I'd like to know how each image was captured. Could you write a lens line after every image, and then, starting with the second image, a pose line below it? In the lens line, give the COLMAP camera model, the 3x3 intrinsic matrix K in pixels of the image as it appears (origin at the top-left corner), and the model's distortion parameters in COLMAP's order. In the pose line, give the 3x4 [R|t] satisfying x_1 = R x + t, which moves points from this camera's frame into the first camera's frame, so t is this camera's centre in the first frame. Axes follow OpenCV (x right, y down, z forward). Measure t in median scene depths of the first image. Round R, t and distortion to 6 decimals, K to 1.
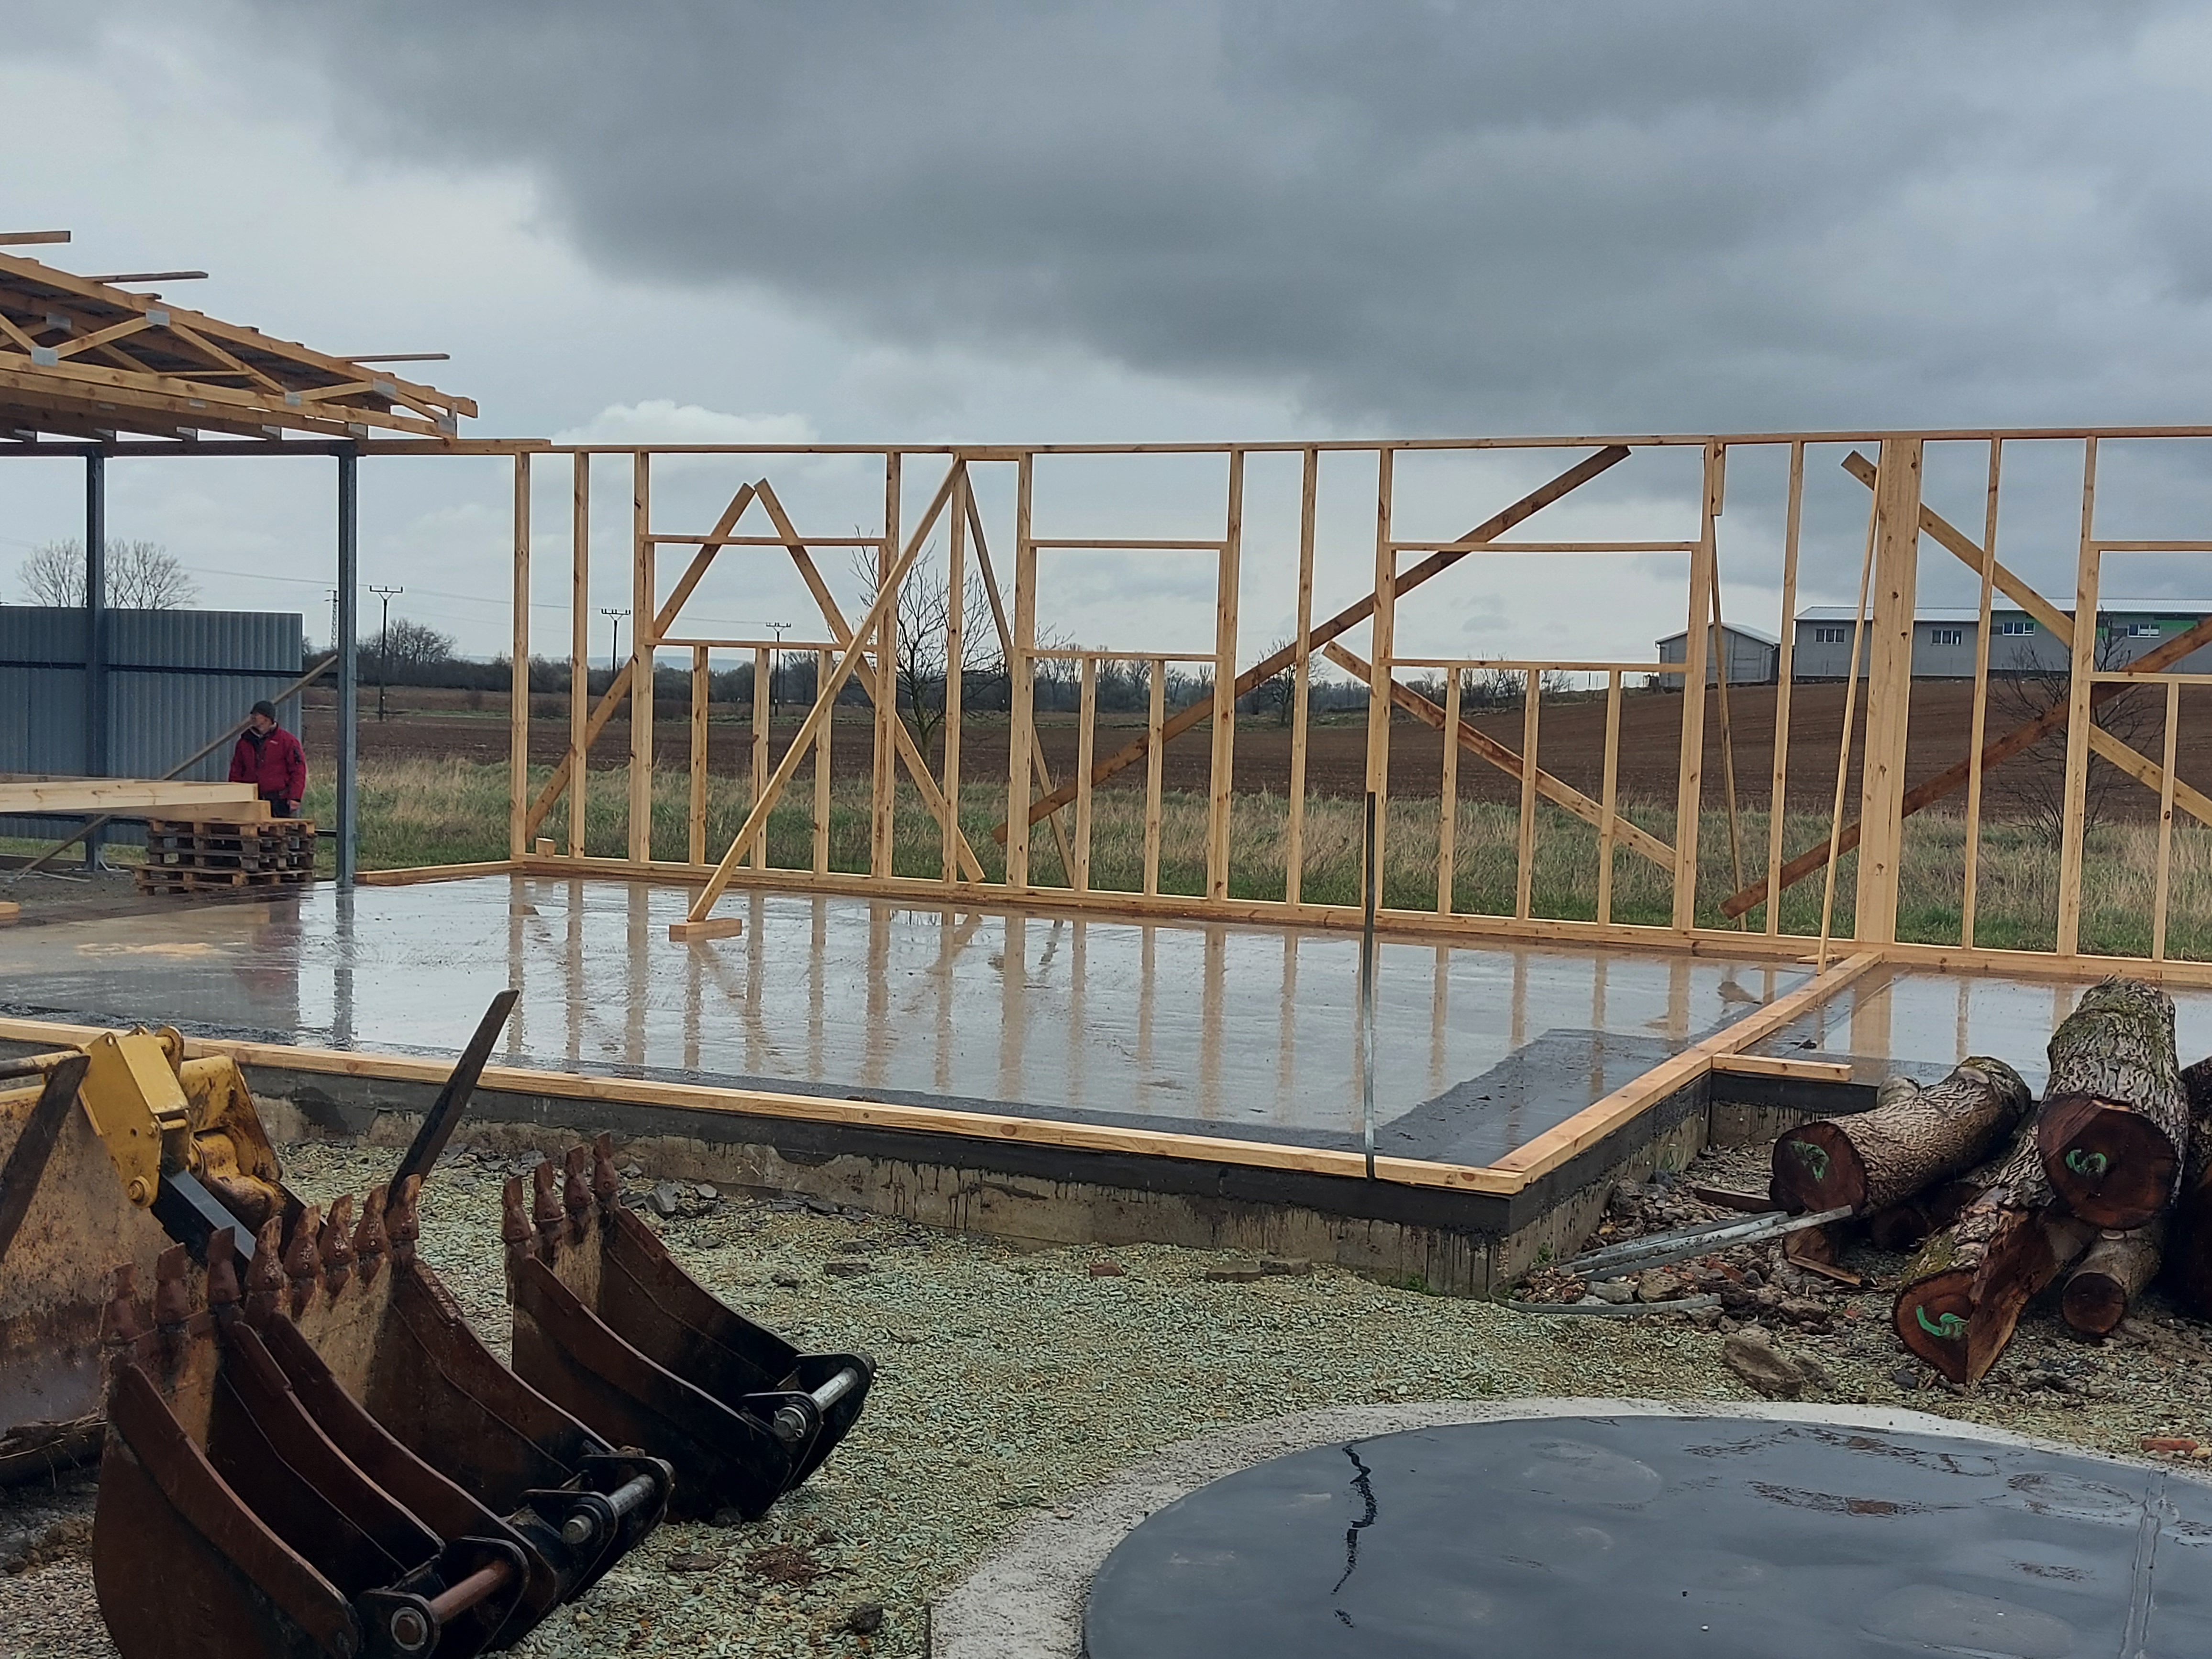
lens RADIAL K [[1580.4, 0, 1106.0], [0, 1580.4, 829.5], [0, 0, 1]] dist [0.087909, -0.112599]
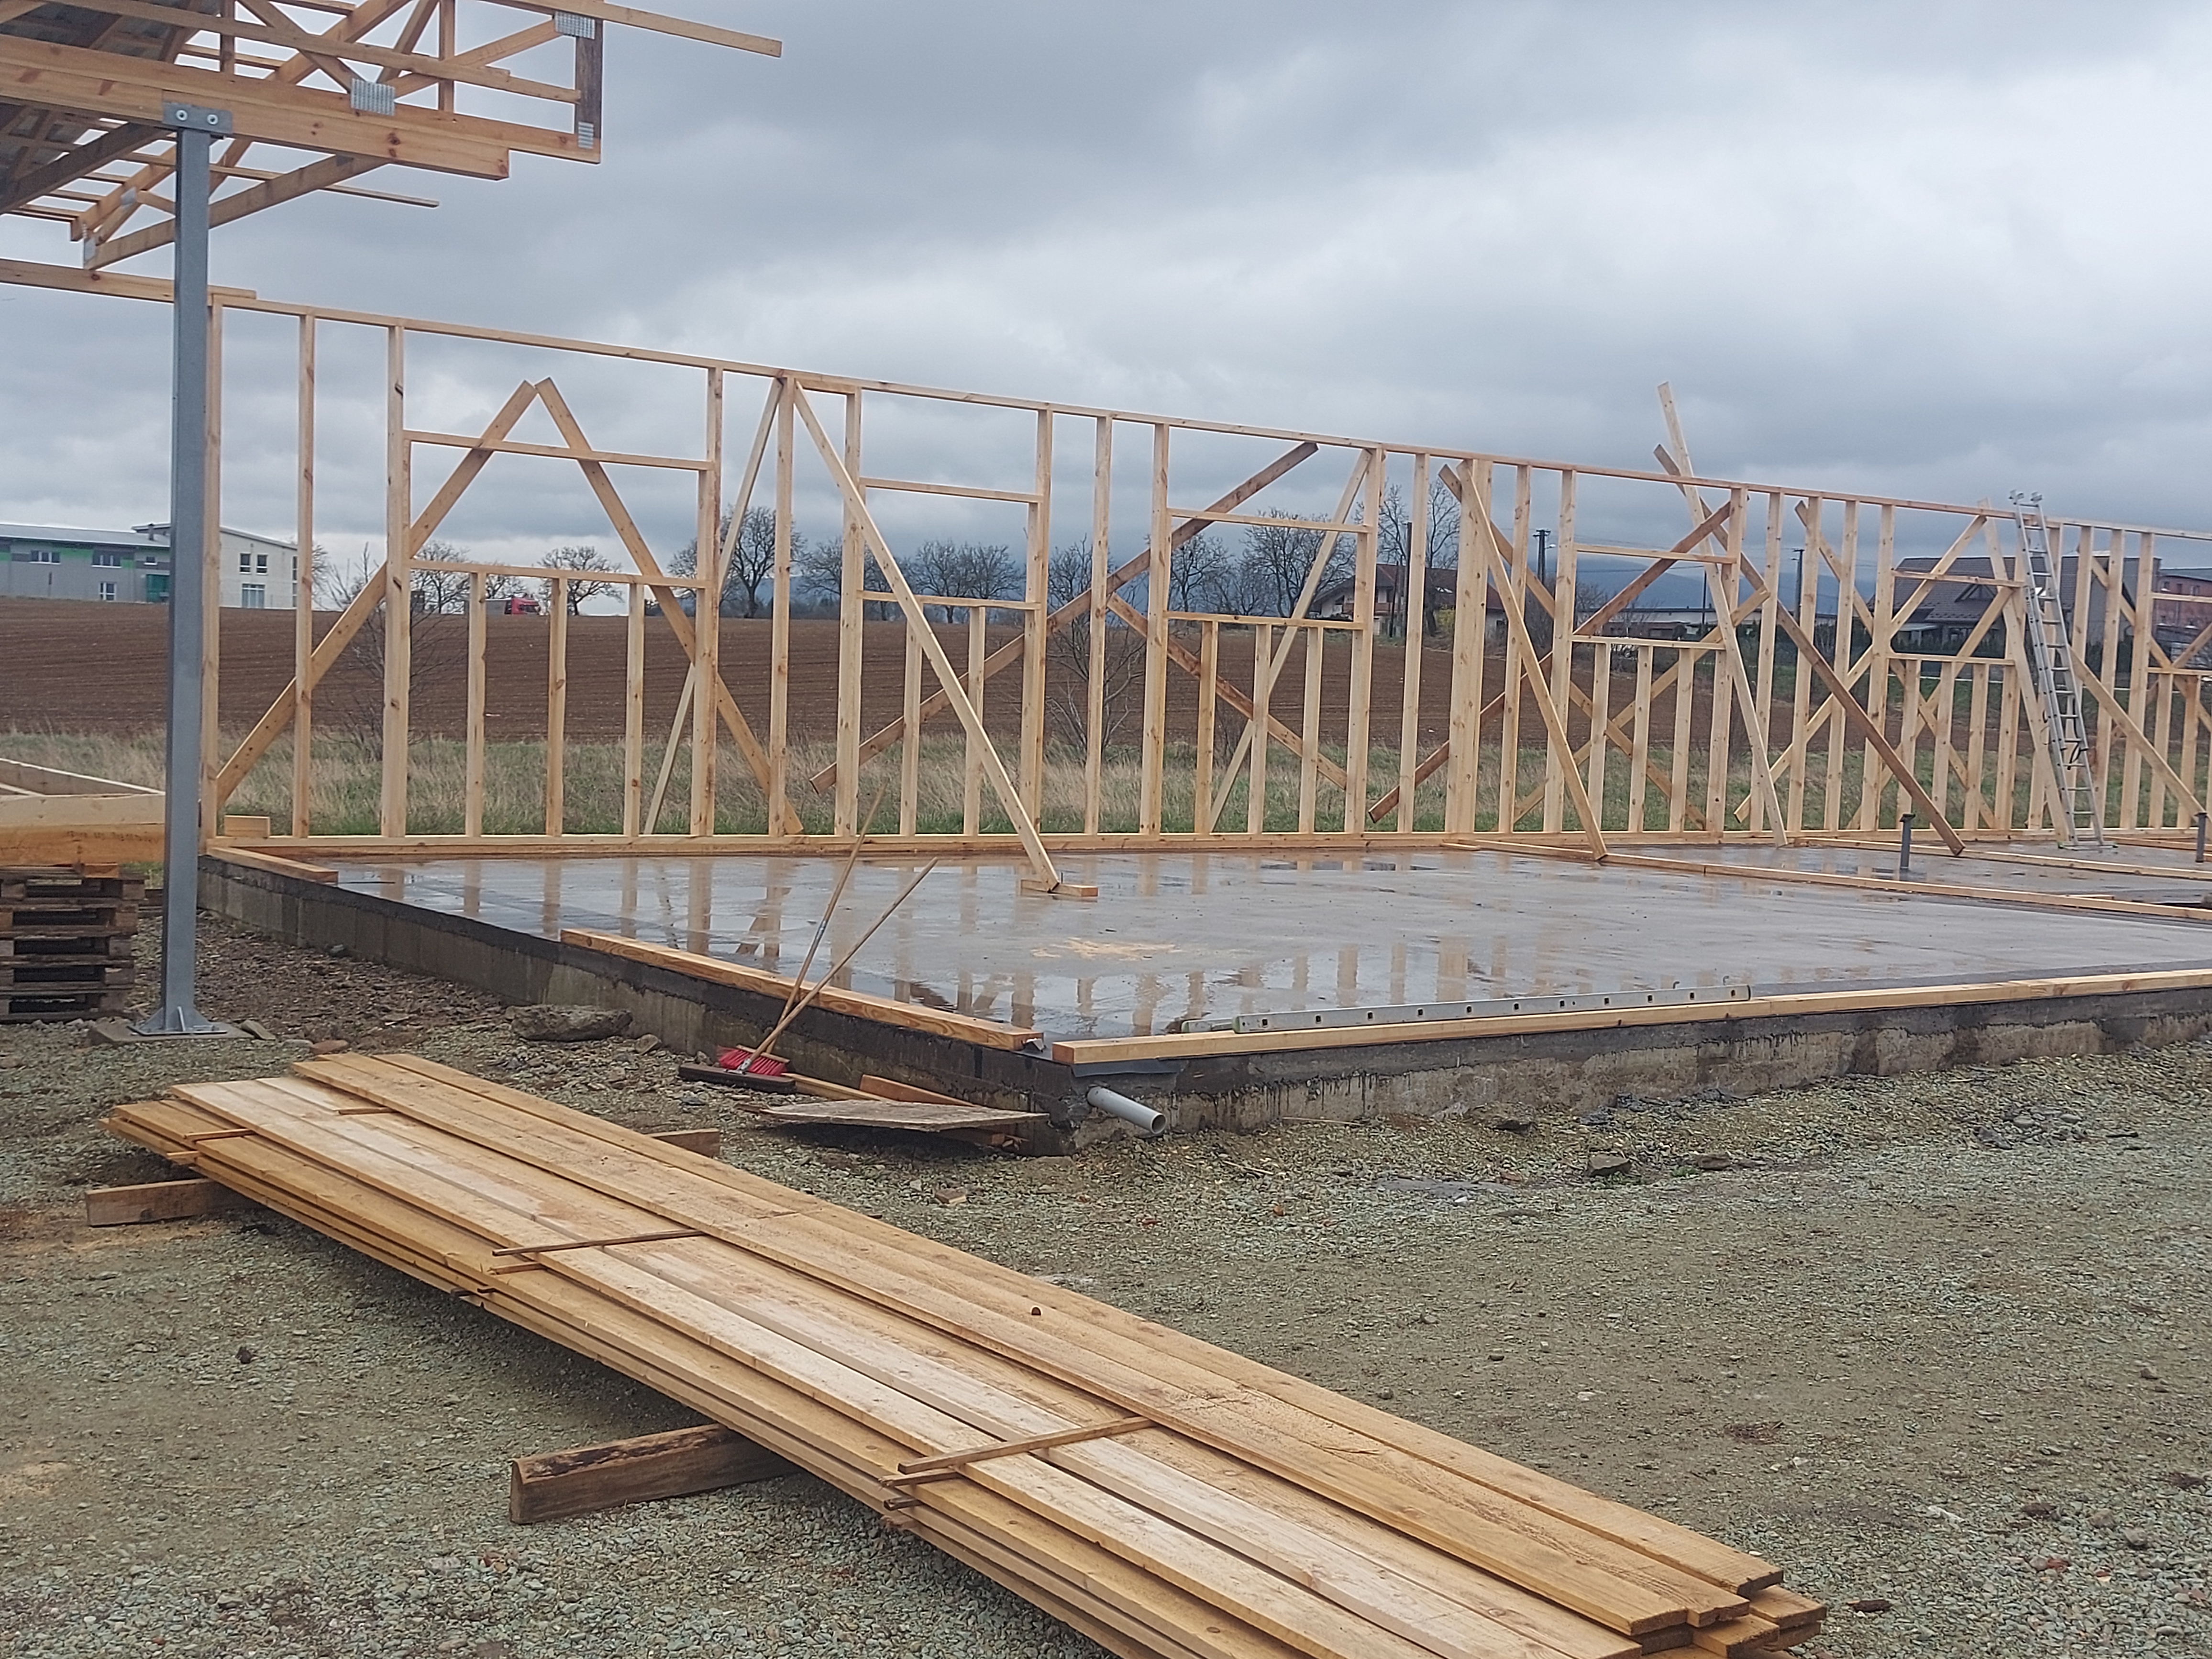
lens RADIAL K [[1580.4, 0, 1106.0], [0, 1580.4, 829.5], [0, 0, 1]] dist [0.087909, -0.112599]
pose [[0.774737, -0.063239, 0.629114, -0.539082], [0.026144, 0.997339, 0.068057, -0.029997], [-0.631743, -0.036278, 0.774328, 0.140286]]
